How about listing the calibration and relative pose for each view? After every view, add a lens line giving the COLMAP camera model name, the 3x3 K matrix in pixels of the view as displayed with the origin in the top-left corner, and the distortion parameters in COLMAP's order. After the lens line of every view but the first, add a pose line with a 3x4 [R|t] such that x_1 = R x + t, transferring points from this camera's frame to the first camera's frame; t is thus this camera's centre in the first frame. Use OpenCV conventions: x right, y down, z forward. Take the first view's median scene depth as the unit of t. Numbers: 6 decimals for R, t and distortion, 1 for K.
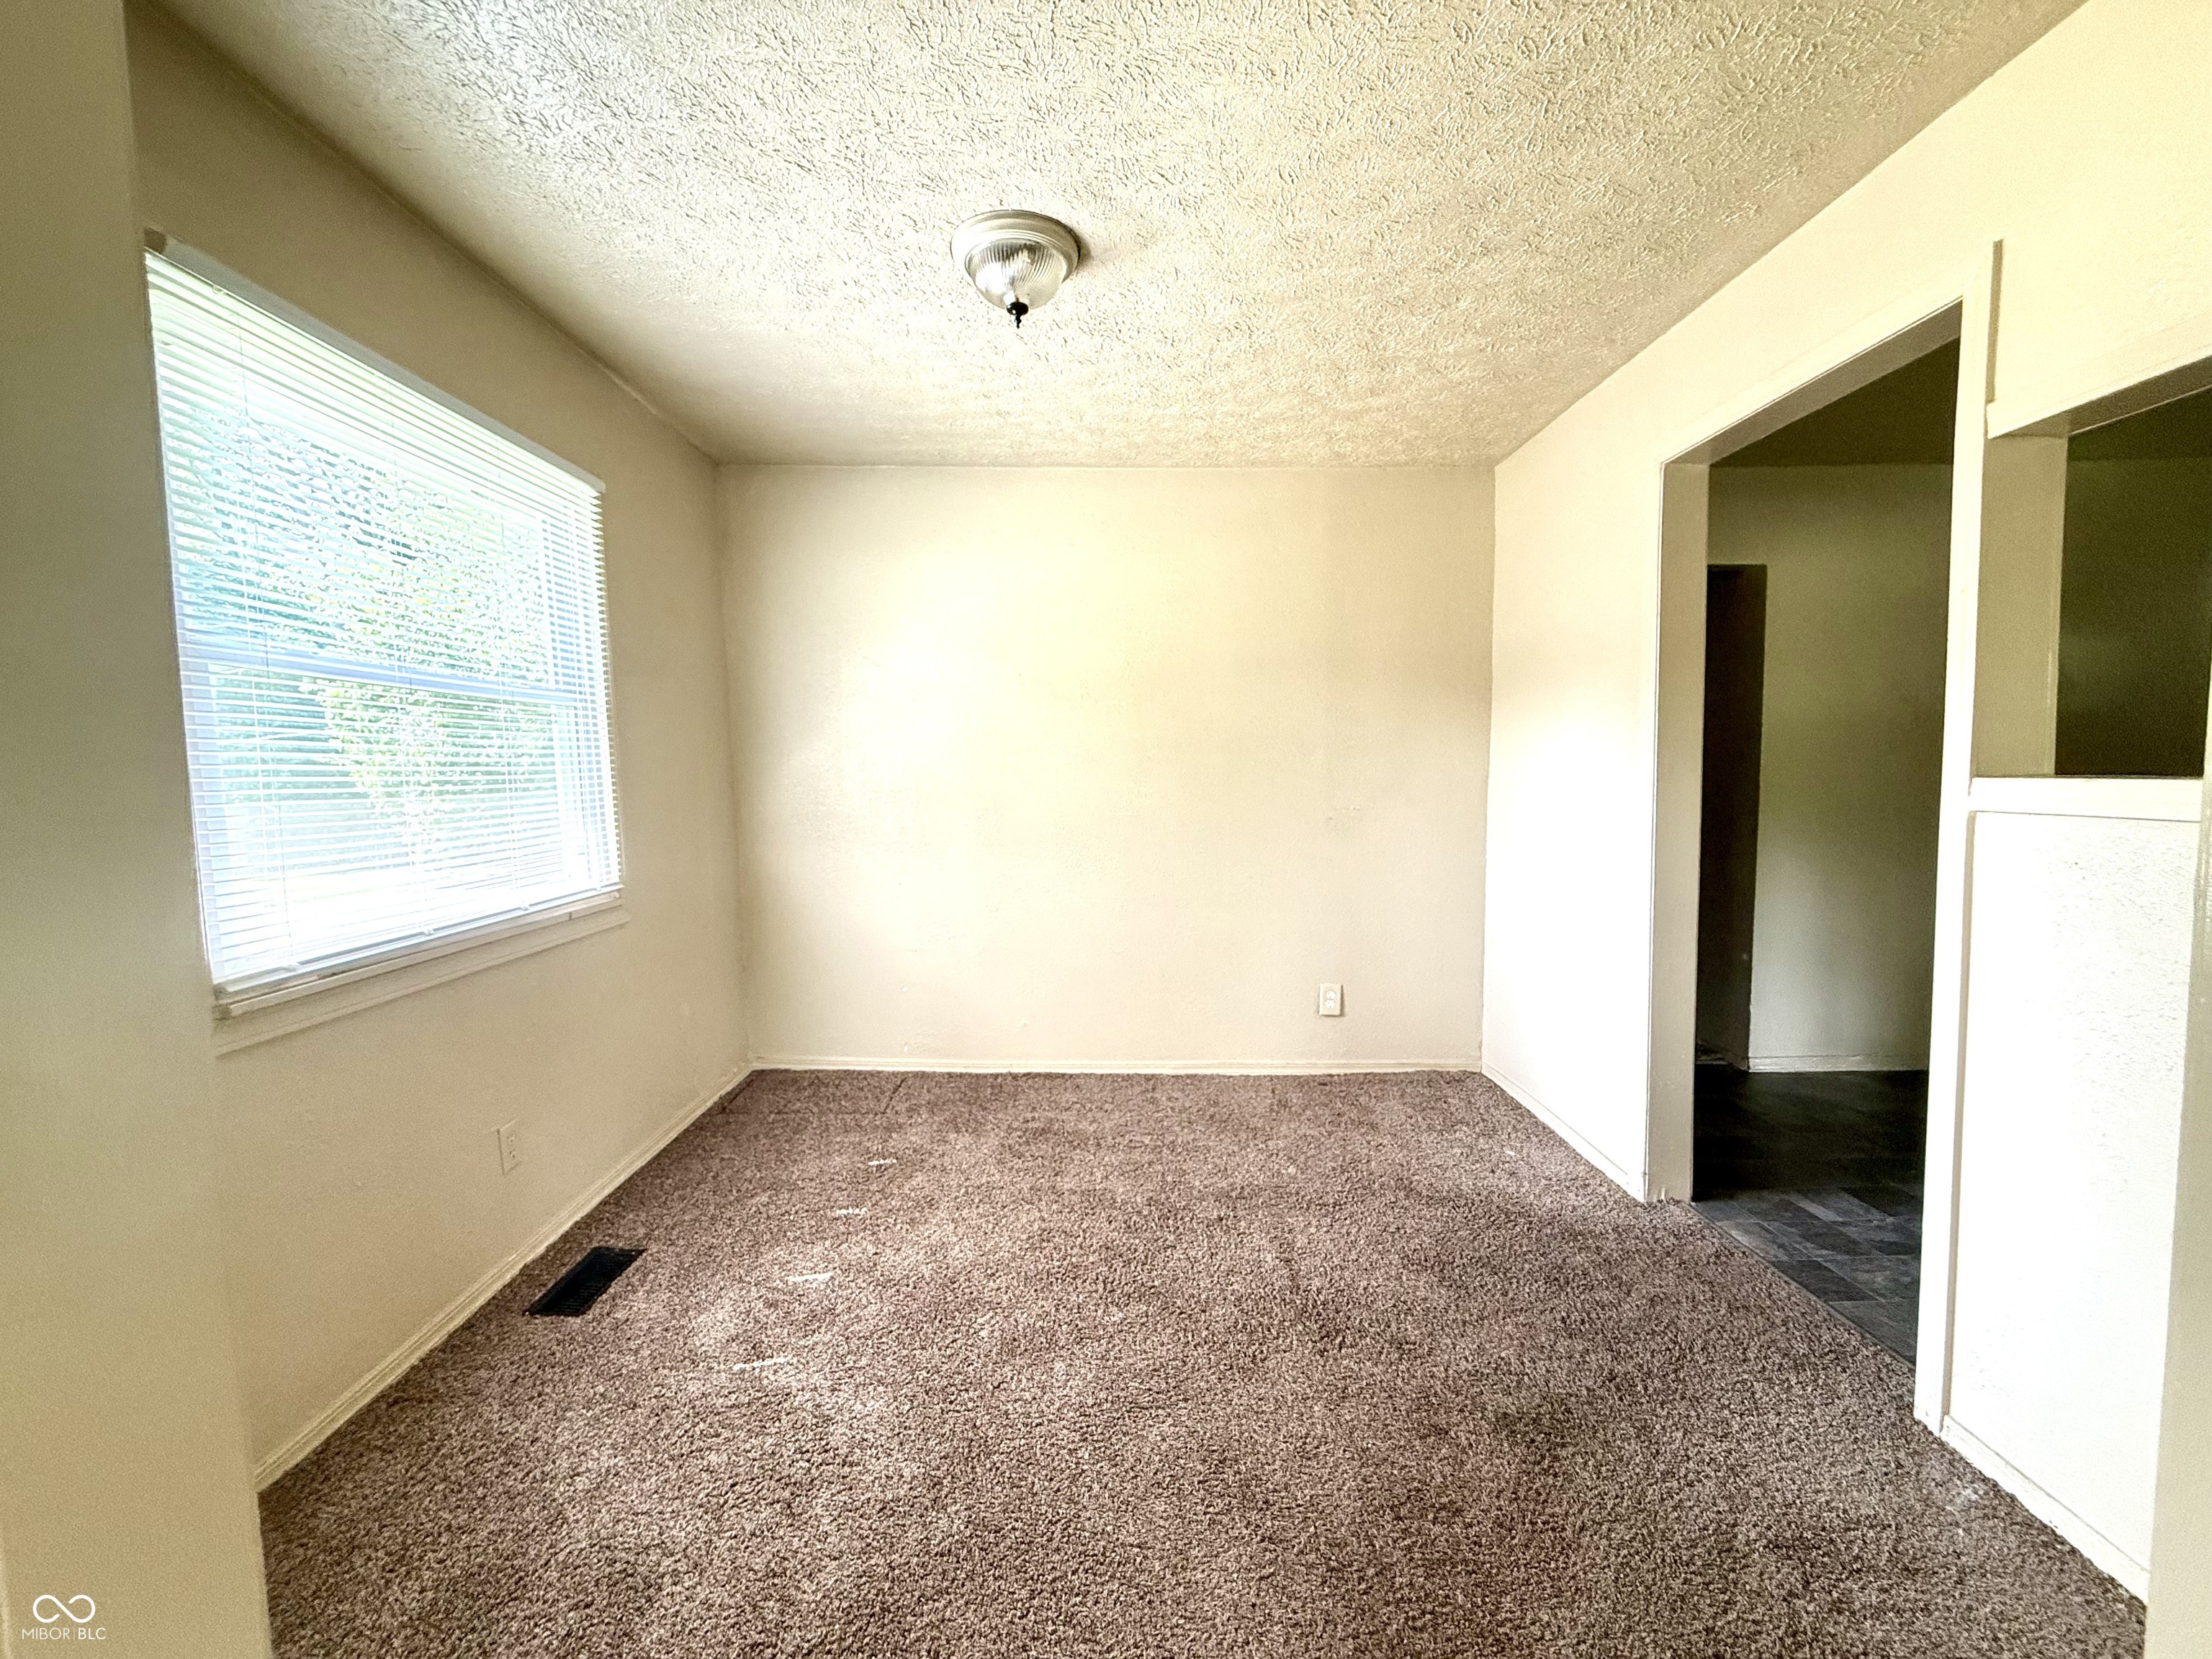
lens RADIAL K [[883.2, 0, 1101.0], [0, 883.2, 830.4], [0, 0, 1]] dist [0.000451, 0.000174]
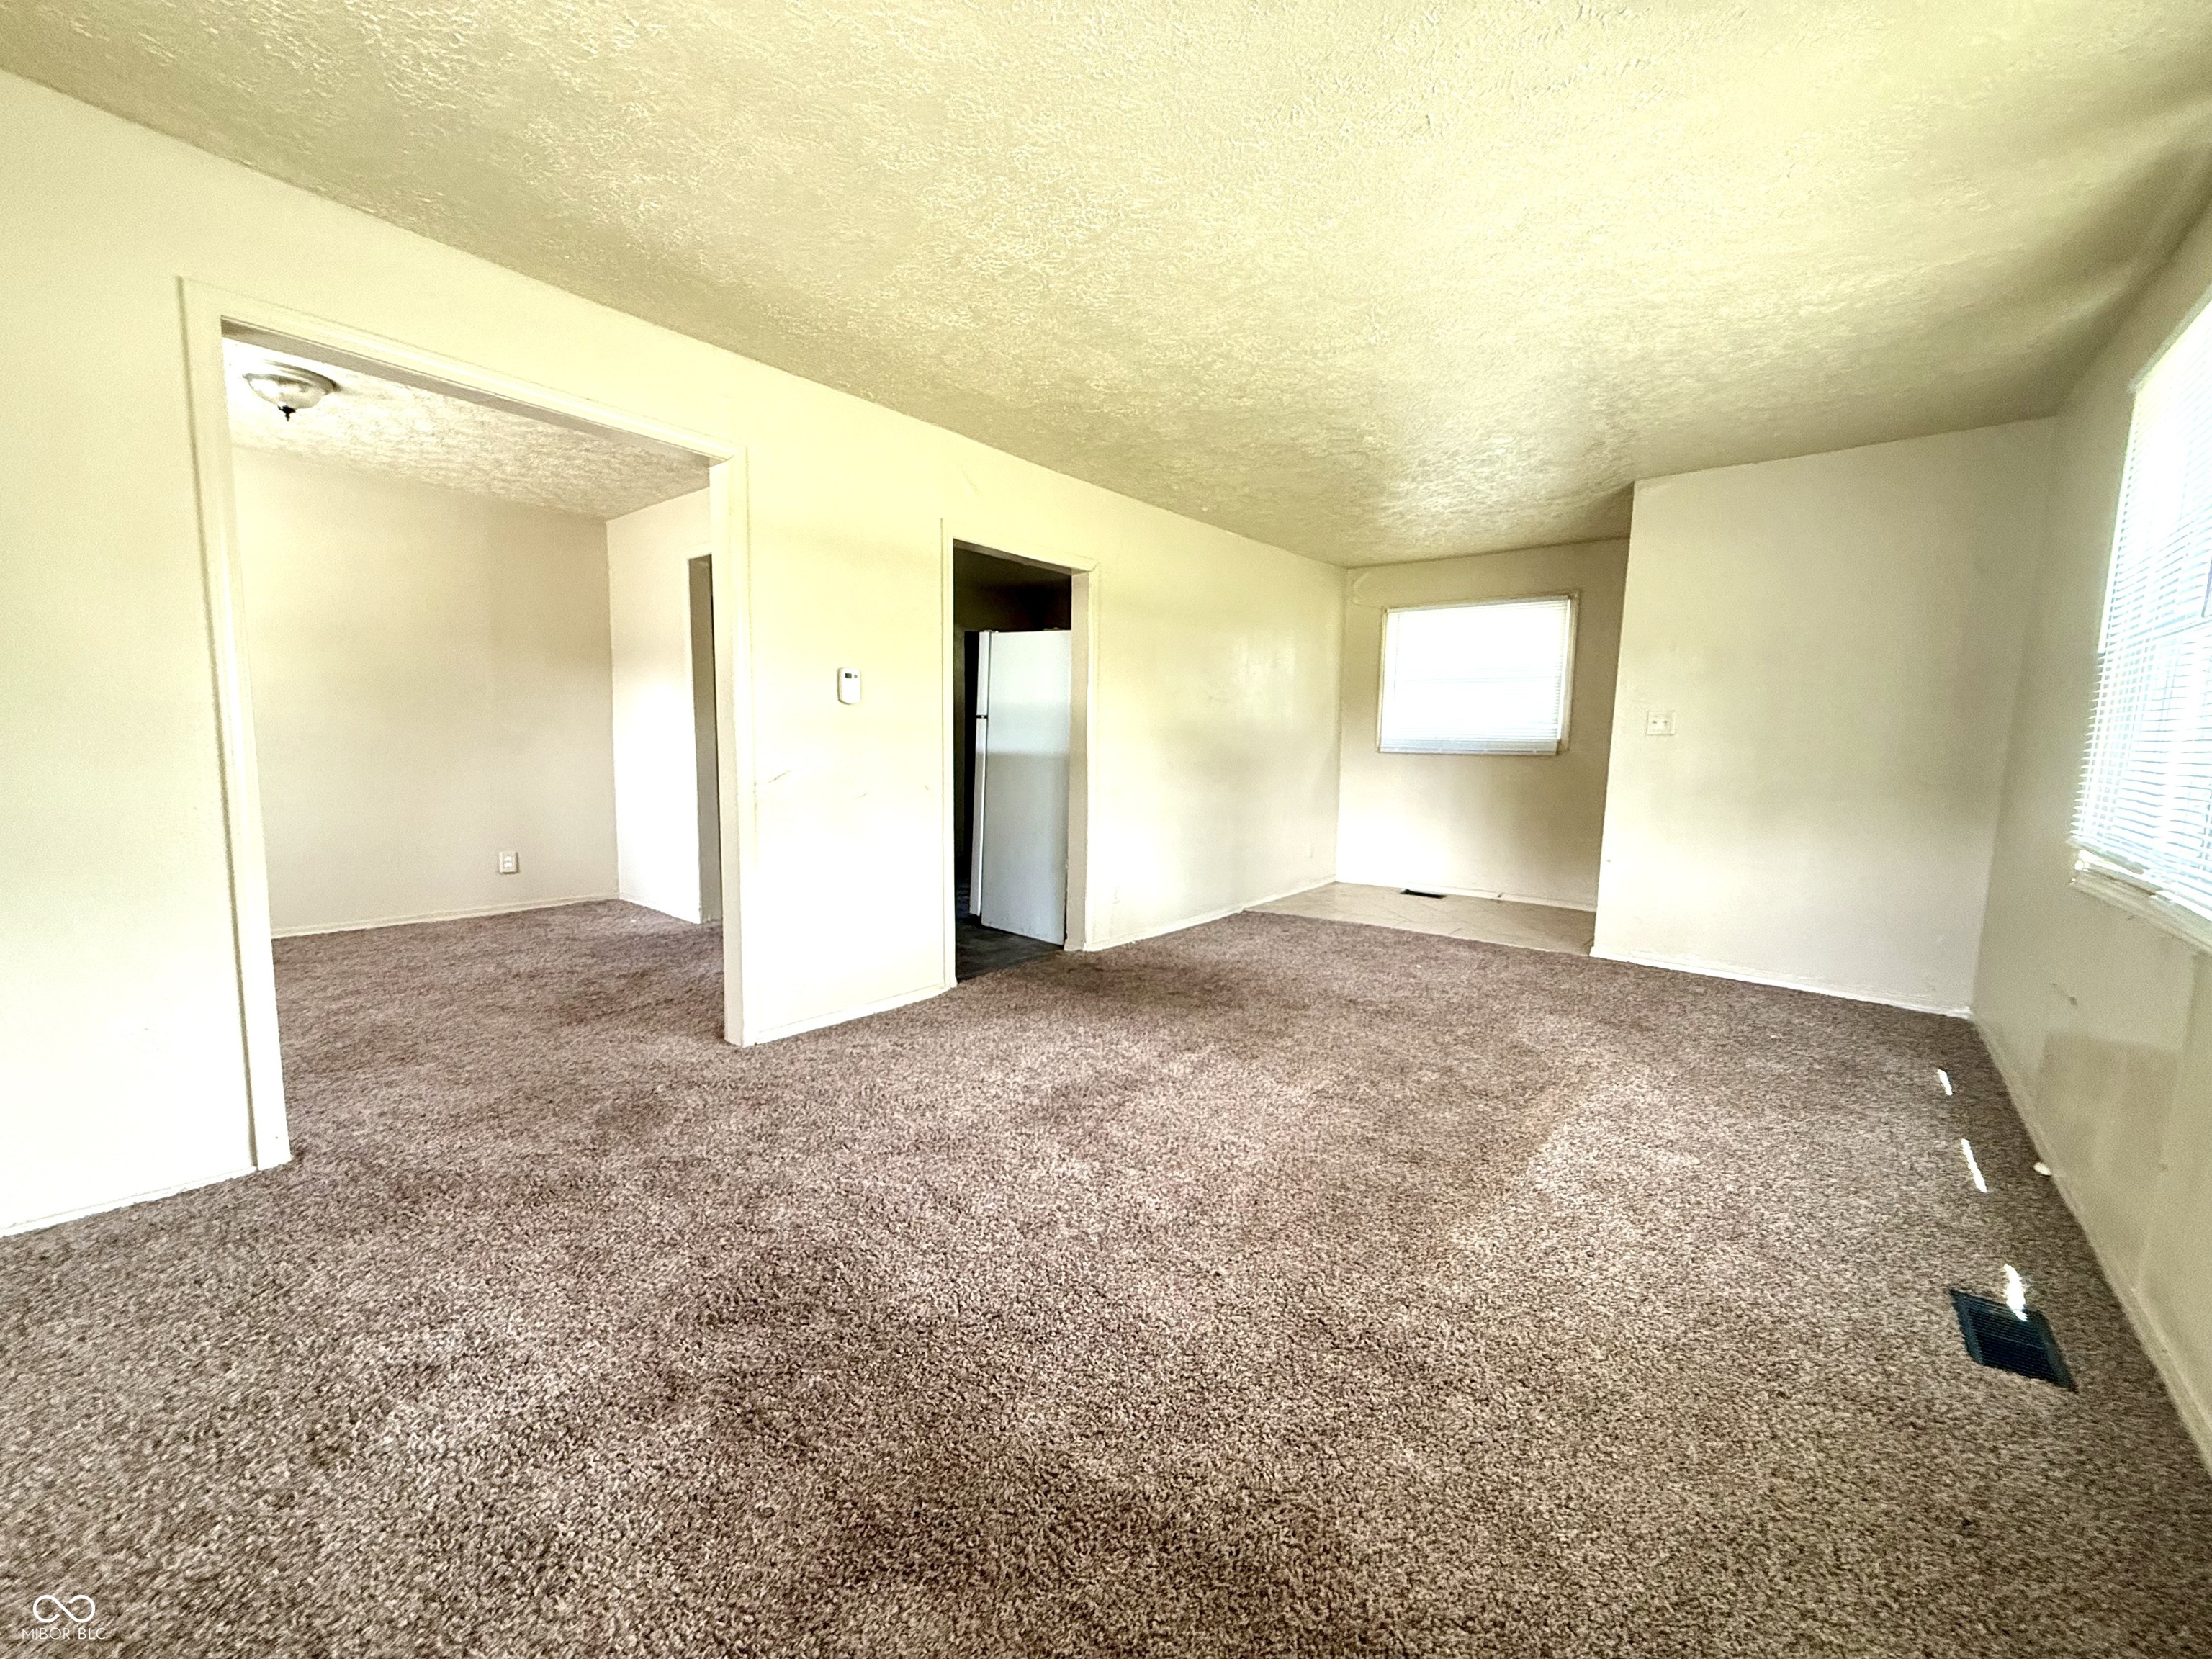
lens RADIAL K [[883.2, 0, 1101.0], [0, 883.2, 830.4], [0, 0, 1]] dist [0.000451, 0.000174]
pose [[0.629970, -0.063403, 0.774027, -0.471811], [0.030434, 0.997912, 0.056973, 0.165906], [-0.776023, -0.012334, 0.630584, -1.286781]]
